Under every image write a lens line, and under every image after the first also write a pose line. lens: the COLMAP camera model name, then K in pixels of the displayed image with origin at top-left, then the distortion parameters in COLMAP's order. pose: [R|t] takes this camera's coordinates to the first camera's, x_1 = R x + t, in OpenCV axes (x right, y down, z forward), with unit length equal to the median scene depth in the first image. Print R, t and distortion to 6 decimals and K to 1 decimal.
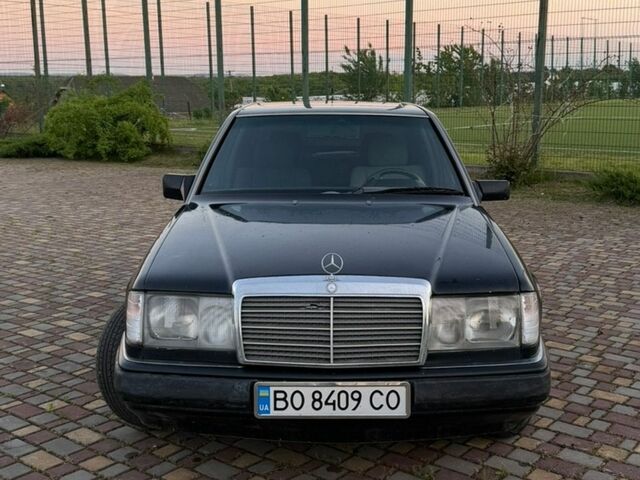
lens RADIAL K [[782.9, 0, 276.9], [0, 782.9, 239.5], [0, 0, 1]] dist [0.123497, -0.041276]
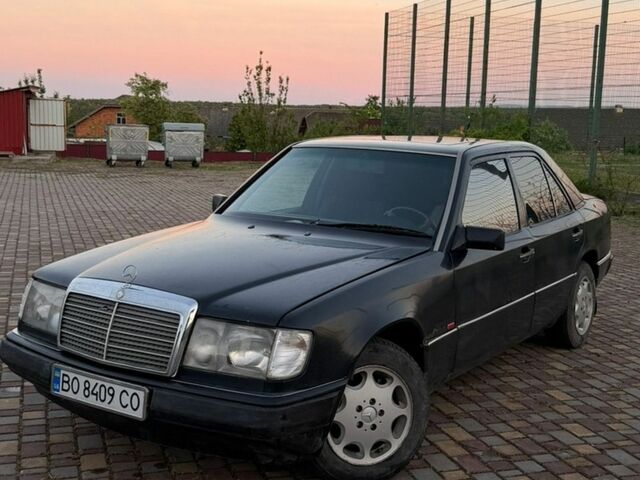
lens RADIAL K [[782.9, 0, 276.9], [0, 782.9, 239.5], [0, 0, 1]] dist [0.123497, -0.041276]
pose [[0.841419, 0.106304, -0.529824, 0.868649], [-0.126811, 0.991924, -0.002371, -0.043398], [0.525293, 0.069183, 0.848104, 0.153079]]
